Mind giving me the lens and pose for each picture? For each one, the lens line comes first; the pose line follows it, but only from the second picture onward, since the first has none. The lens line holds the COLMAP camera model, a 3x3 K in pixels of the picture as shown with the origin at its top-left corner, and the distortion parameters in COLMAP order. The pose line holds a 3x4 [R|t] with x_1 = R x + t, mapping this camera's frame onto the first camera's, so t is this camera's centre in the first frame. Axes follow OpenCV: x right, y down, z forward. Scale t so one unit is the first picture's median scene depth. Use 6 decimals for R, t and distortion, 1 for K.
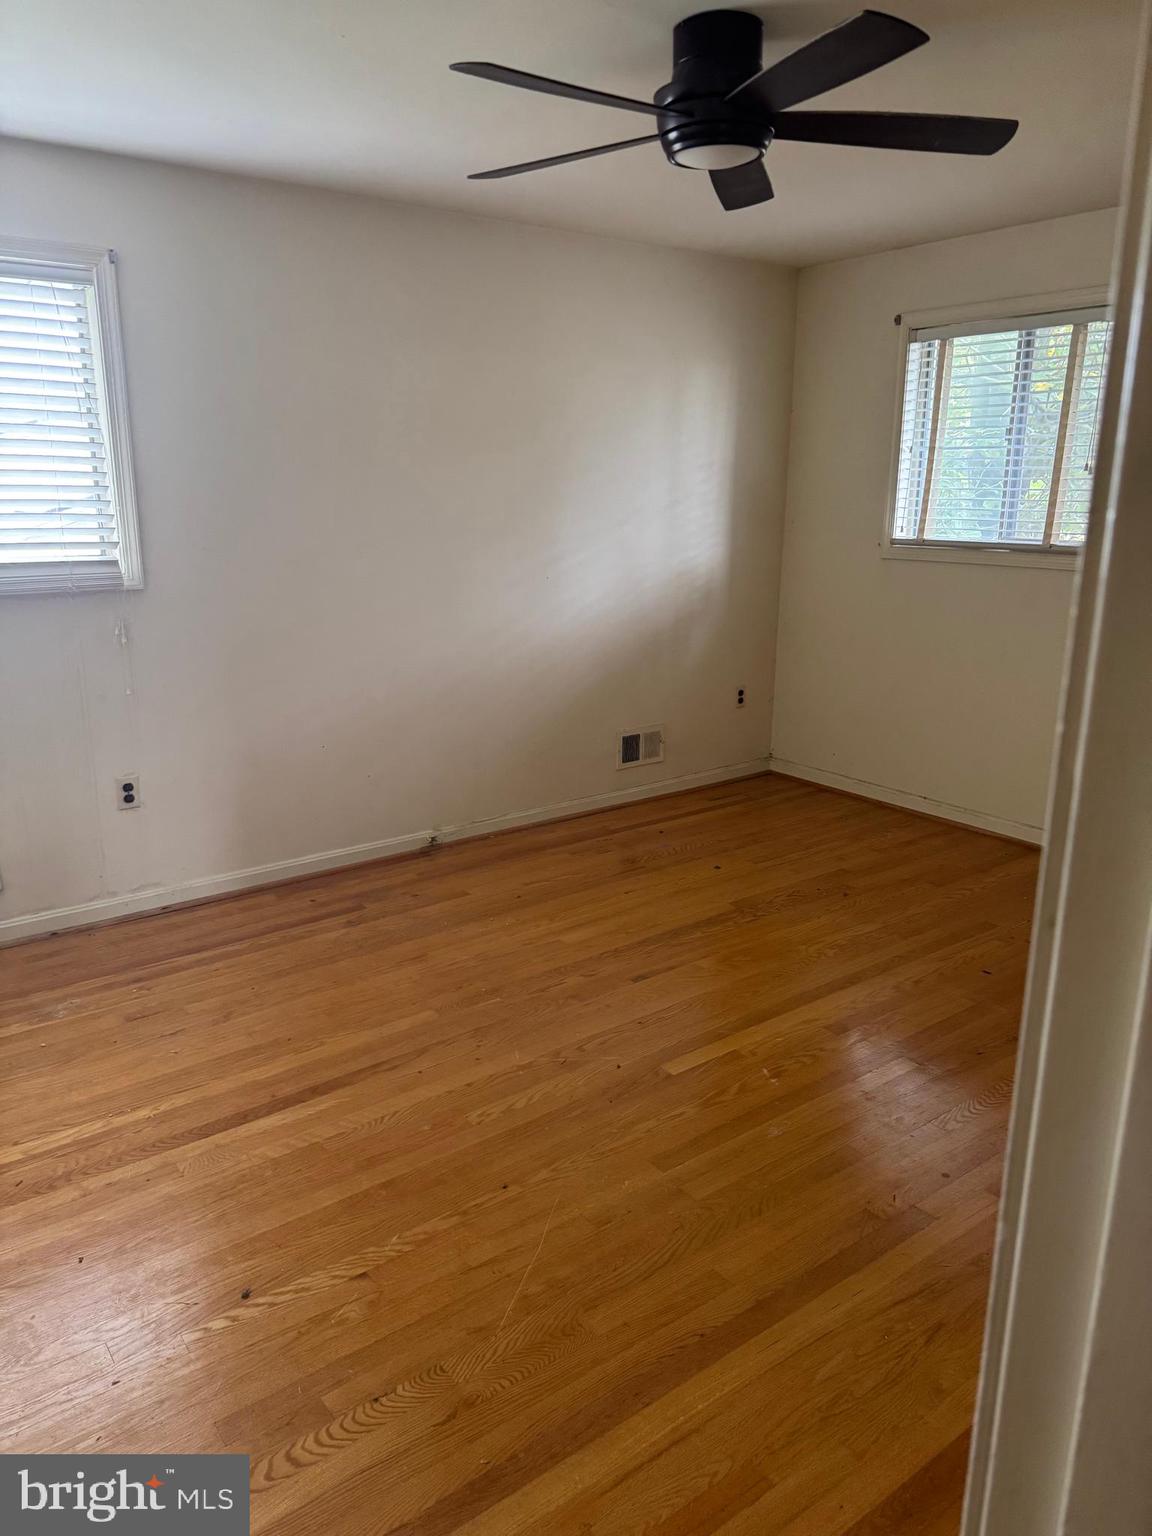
lens RADIAL K [[1075.1, 0, 571.2], [0, 1075.1, 766.0], [0, 0, 1]] dist [0.037410, -0.054126]
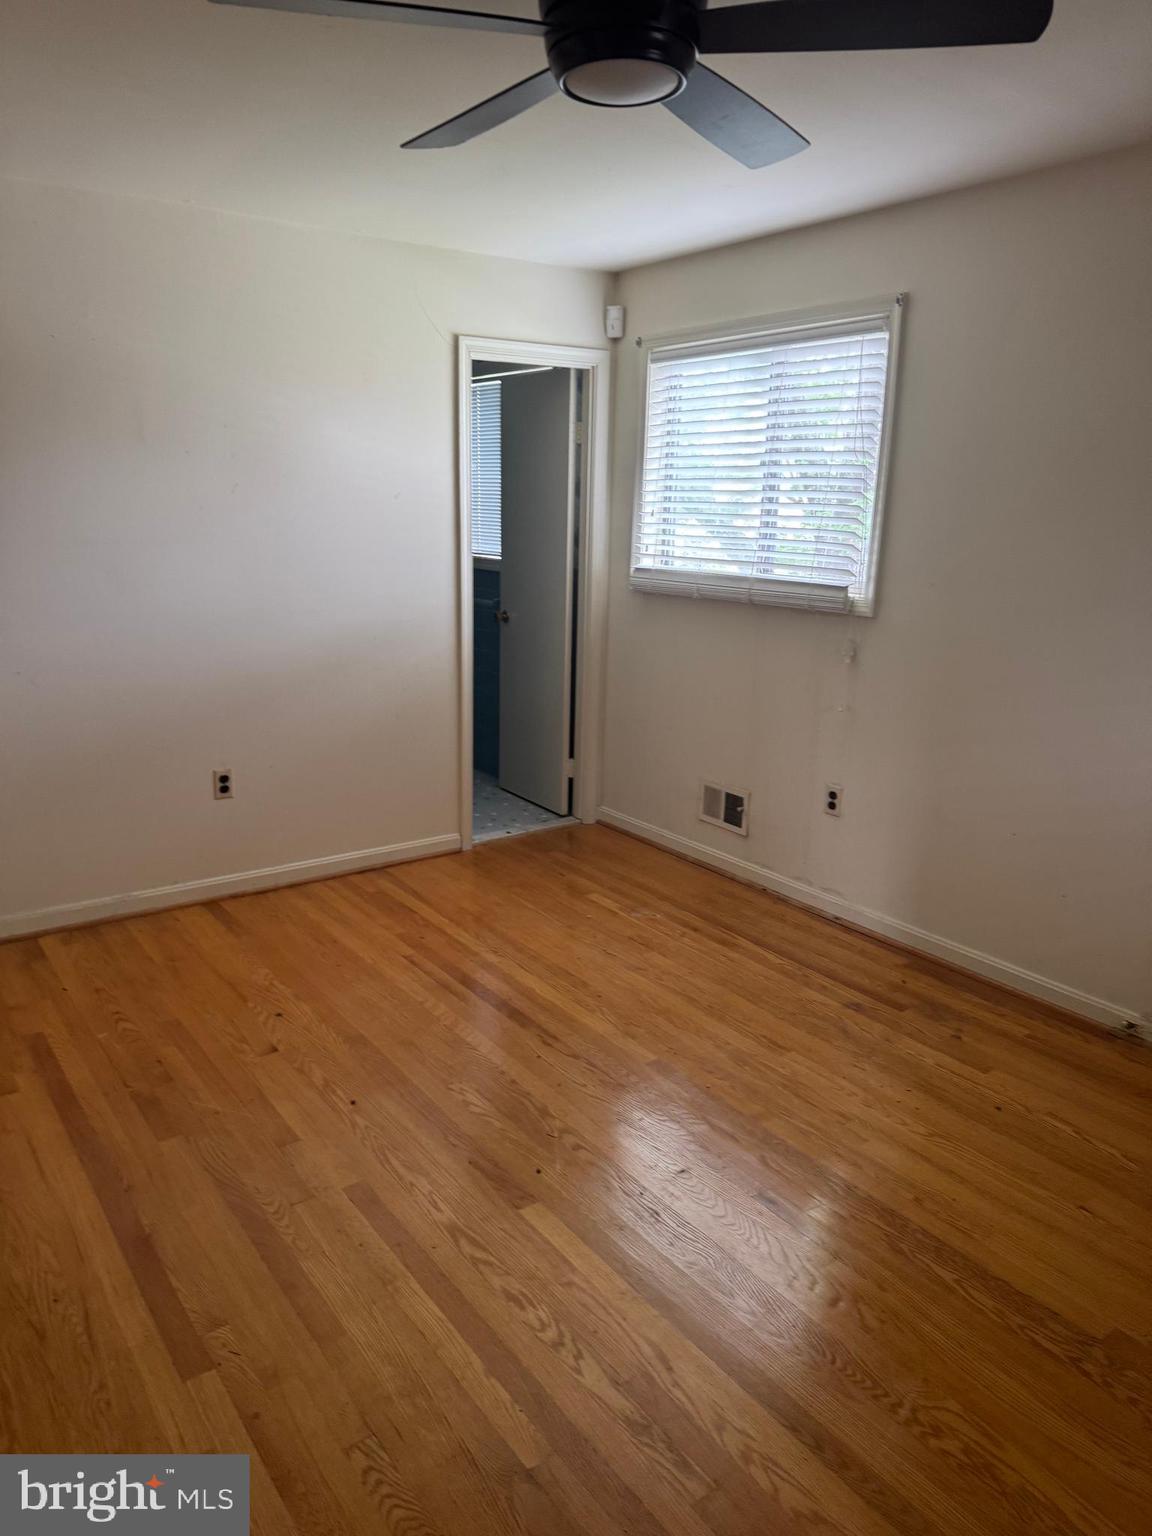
lens RADIAL K [[1075.1, 0, 569.7], [0, 1075.1, 769.5], [0, 0, 1]] dist [0.037410, -0.054126]
pose [[-0.039514, 0.235795, -0.970999, 0.635438], [-0.269036, 0.933362, 0.237604, -0.187890], [0.962319, 0.270623, 0.026556, 0.706190]]
